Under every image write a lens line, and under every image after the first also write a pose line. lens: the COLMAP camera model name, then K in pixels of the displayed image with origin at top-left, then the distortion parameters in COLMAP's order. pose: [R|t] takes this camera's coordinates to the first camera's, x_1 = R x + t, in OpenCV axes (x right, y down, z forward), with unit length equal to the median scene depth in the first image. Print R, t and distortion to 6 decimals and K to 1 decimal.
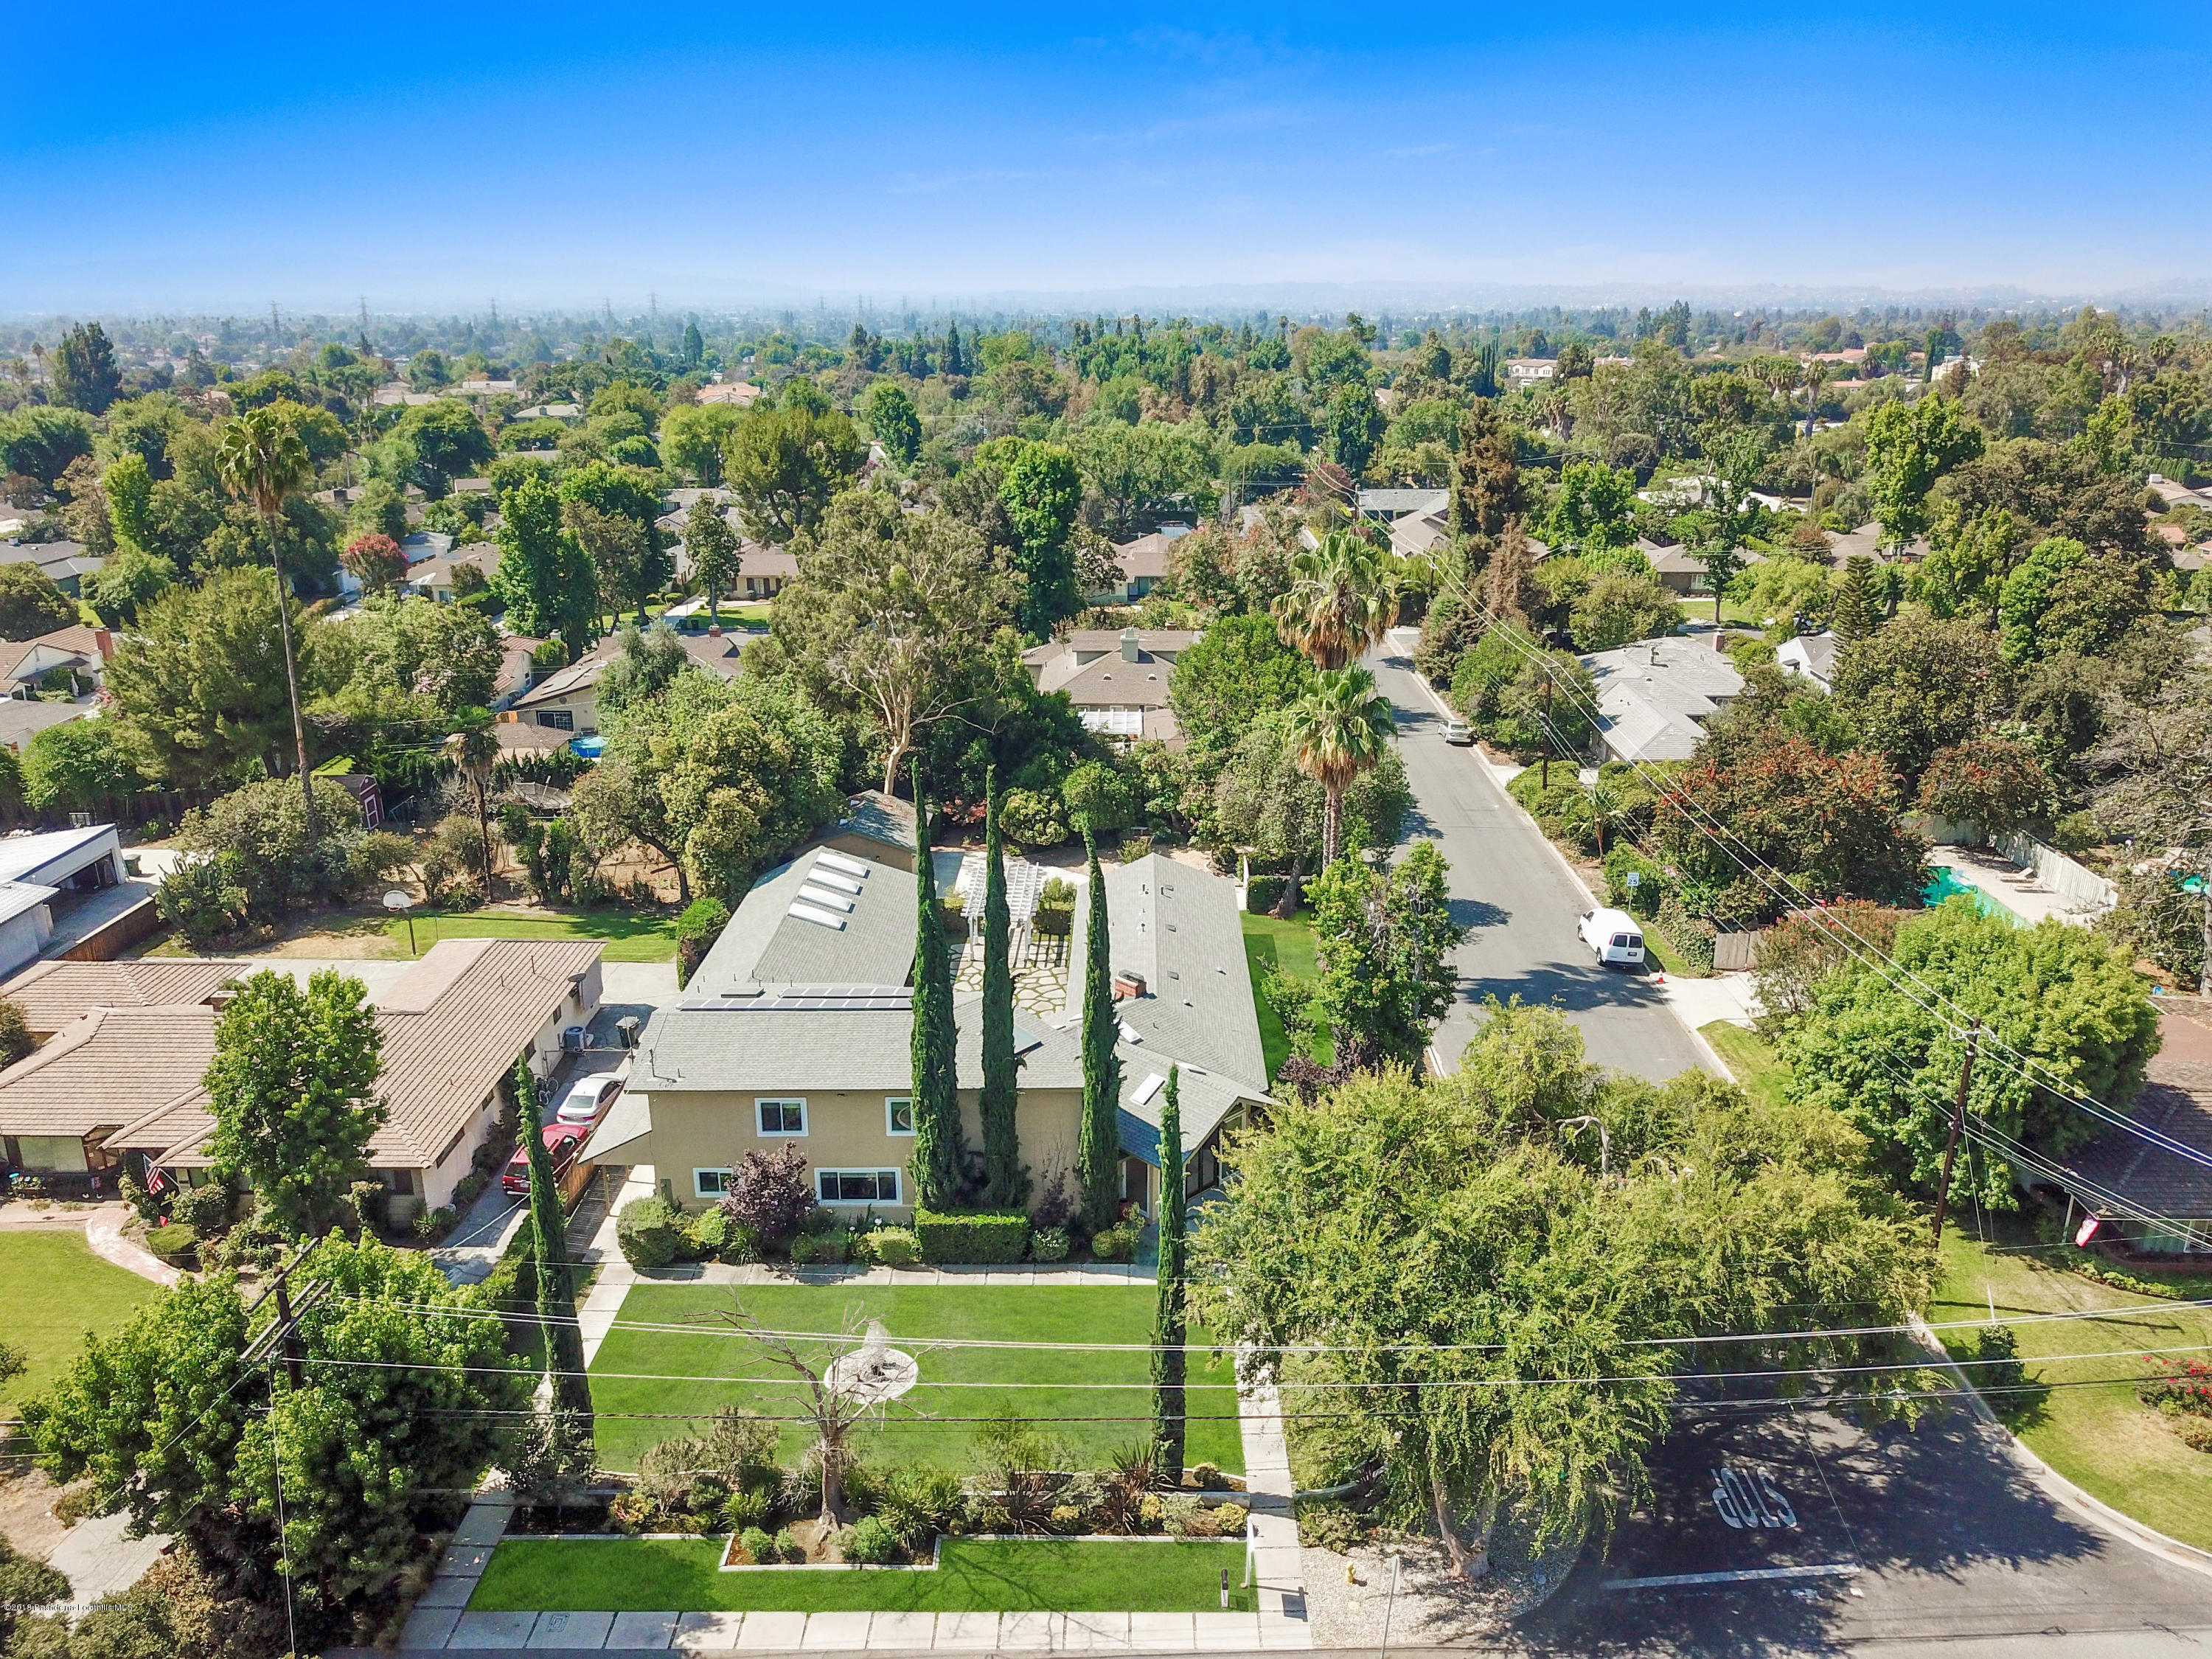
lens RADIAL K [[1684.0, 0, 1155.0], [0, 1684.0, 831.5], [0, 0, 1]] dist [-0.014227, -0.007546]
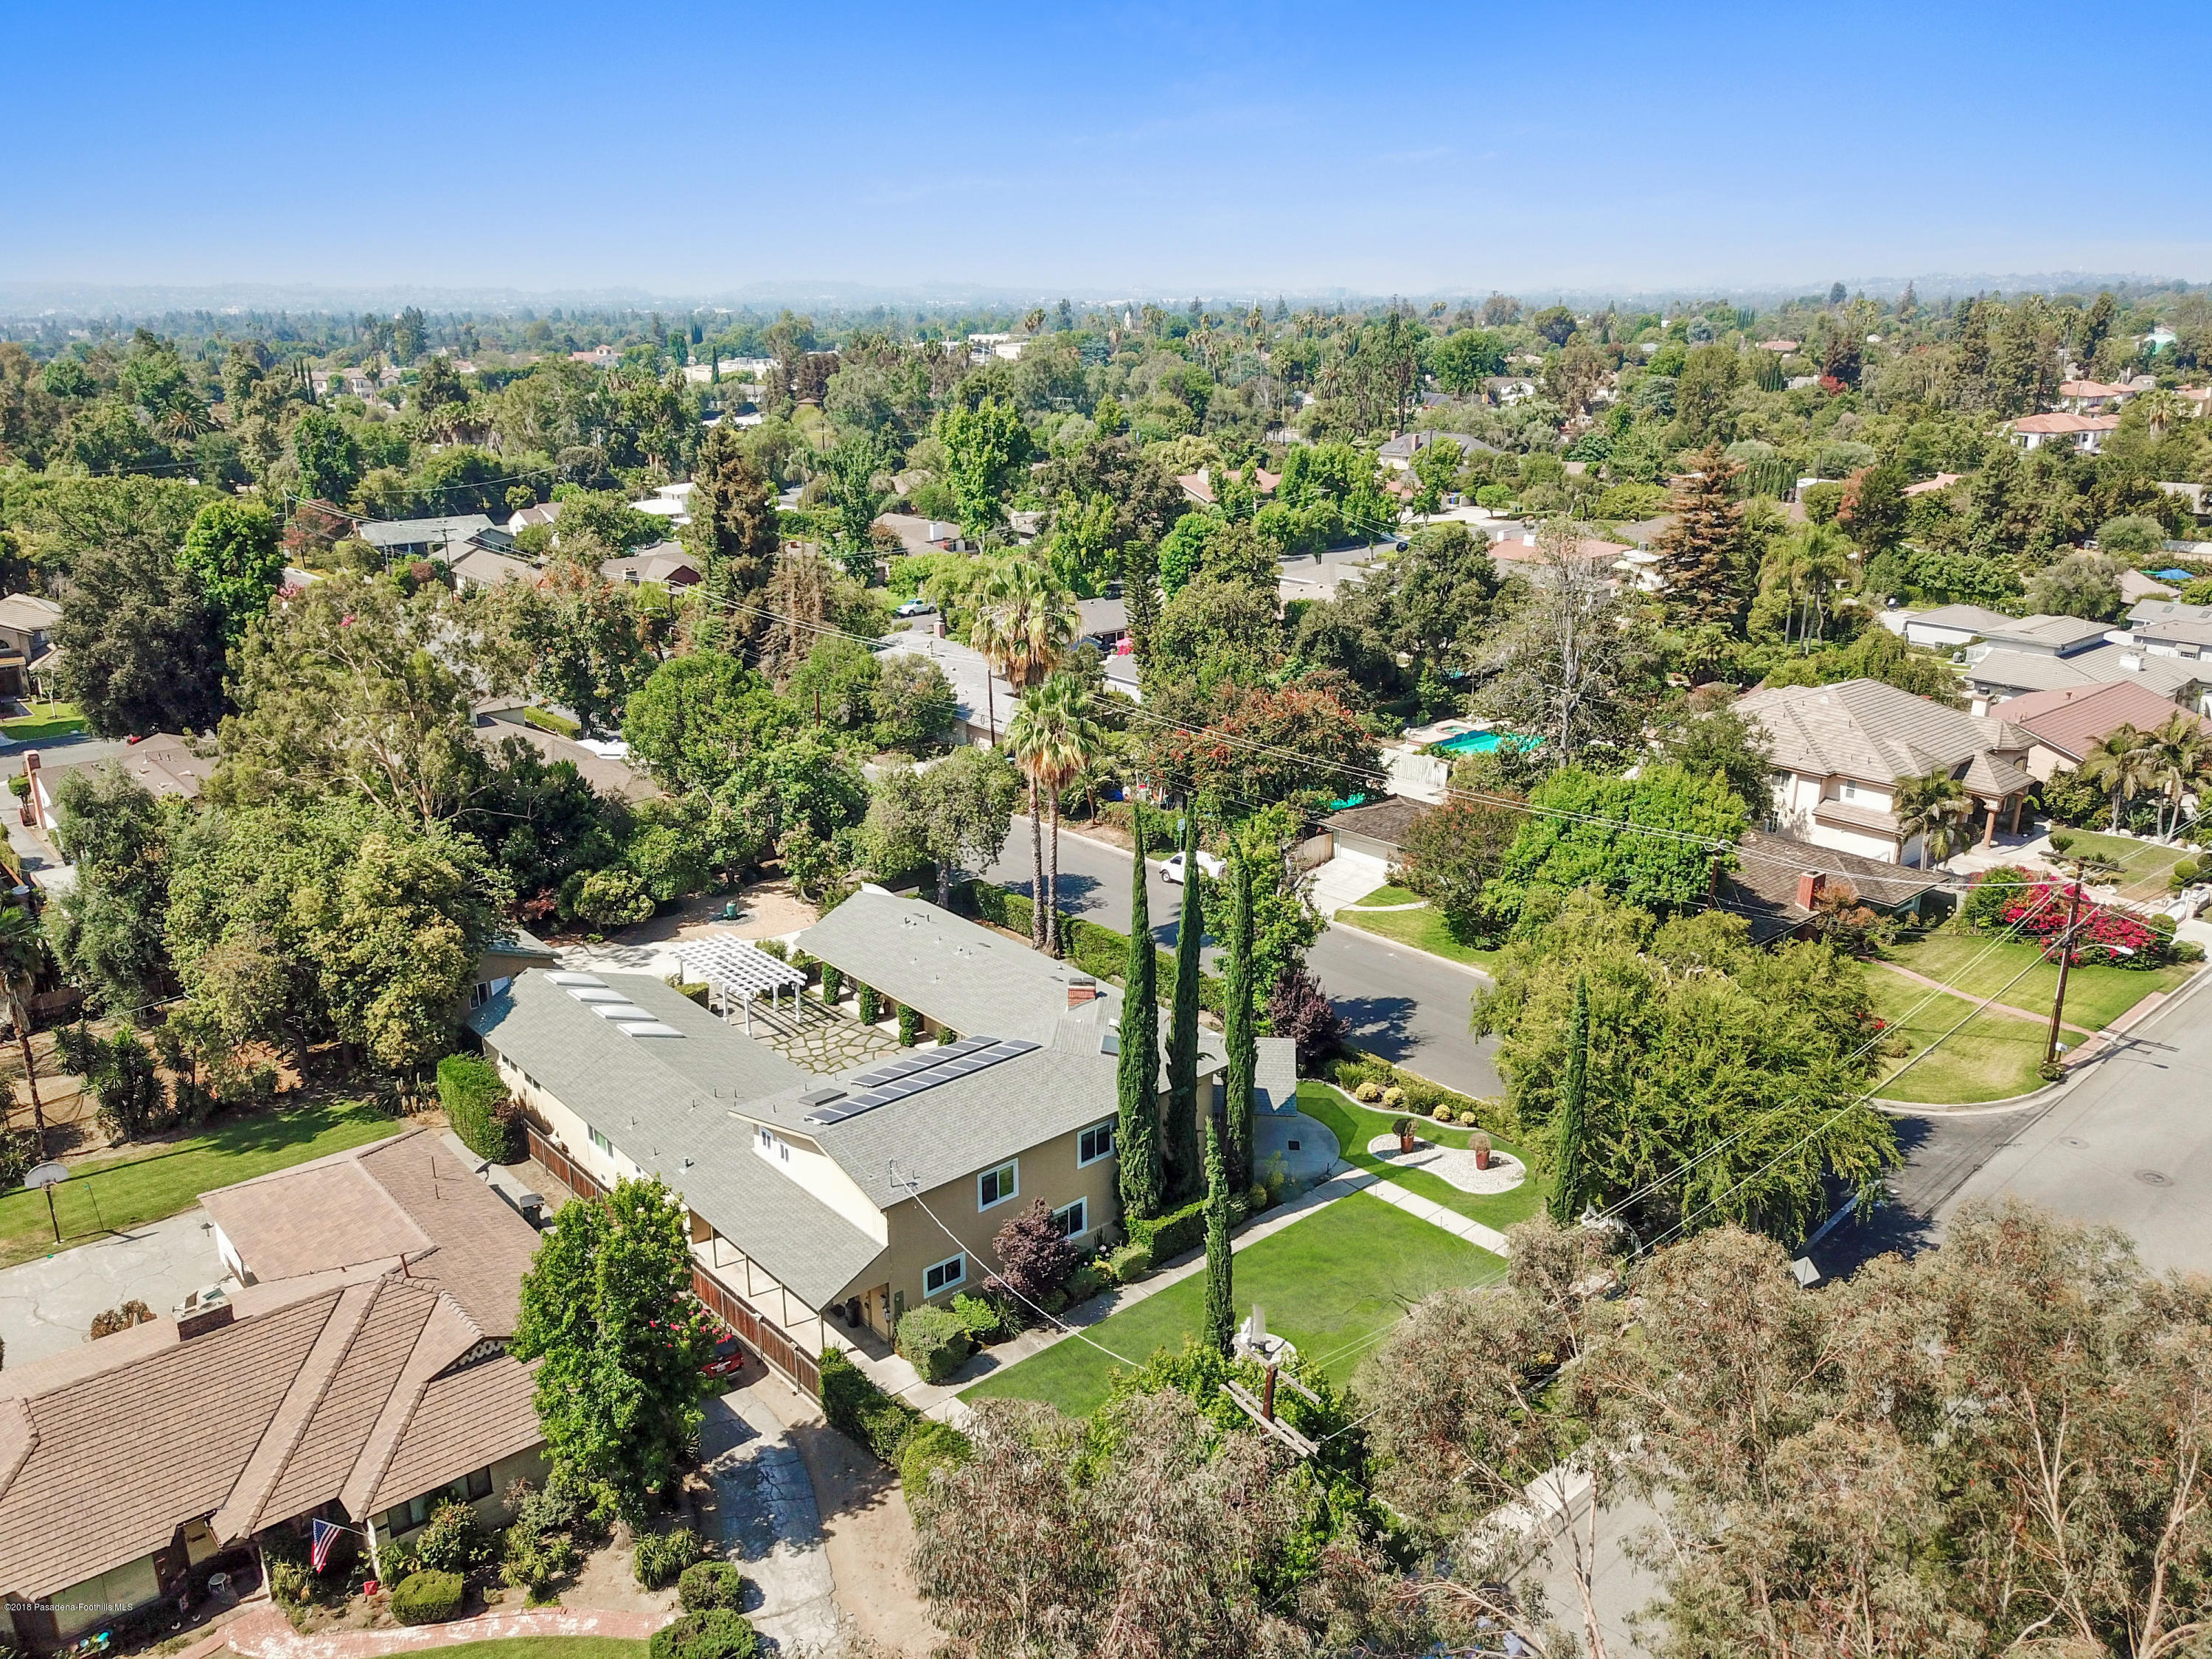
lens RADIAL K [[1684.0, 0, 1155.0], [0, 1684.0, 831.5], [0, 0, 1]] dist [-0.014227, -0.007546]
pose [[0.741884, -0.198150, 0.640582, -0.460831], [0.198470, 0.977423, 0.072489, -0.054462], [-0.640483, 0.073358, 0.764461, 0.100265]]
